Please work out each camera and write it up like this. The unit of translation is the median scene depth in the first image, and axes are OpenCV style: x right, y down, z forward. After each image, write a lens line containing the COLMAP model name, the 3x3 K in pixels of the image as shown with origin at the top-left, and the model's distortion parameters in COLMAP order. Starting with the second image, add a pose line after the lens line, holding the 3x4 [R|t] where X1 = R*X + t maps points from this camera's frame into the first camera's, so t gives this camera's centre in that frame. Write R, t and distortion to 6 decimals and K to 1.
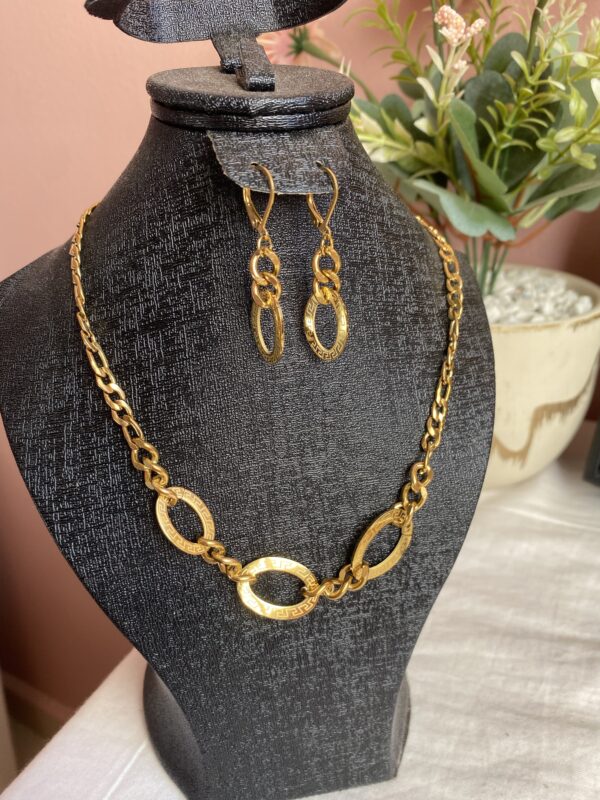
lens RADIAL K [[597.5, 0, 300.0], [0, 597.5, 400.0], [0, 0, 1]] dist [-0.002060, -0.000819]
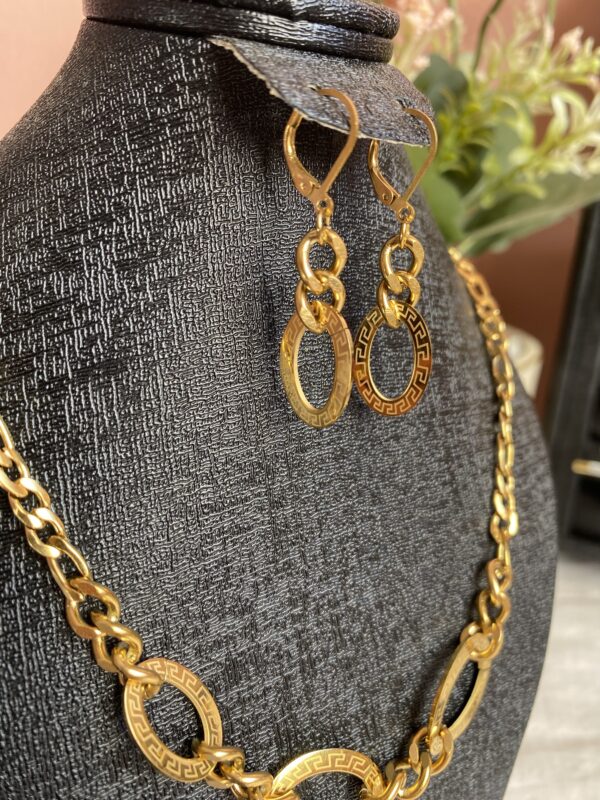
lens RADIAL K [[634.3, 0, 303.3], [0, 634.3, 393.1], [0, 0, 1]] dist [-0.079807, 0.075507]
pose [[0.954764, -0.035945, 0.295183, -0.238401], [0.070839, 0.991583, -0.108378, -0.024807], [-0.288802, 0.124386, 0.949274, 0.390196]]
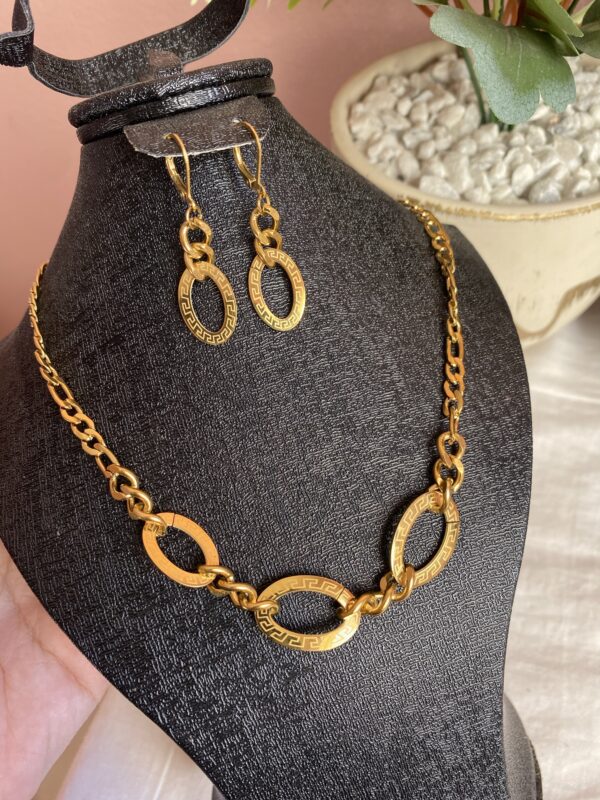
lens RADIAL K [[597.5, 0, 300.0], [0, 597.5, 400.0], [0, 0, 1]] dist [-0.002060, -0.000819]
pose [[0.965151, -0.235876, -0.113337, 0.121125], [0.209571, 0.956049, -0.205062, 0.210593], [0.156725, 0.174164, 0.972165, 0.161098]]
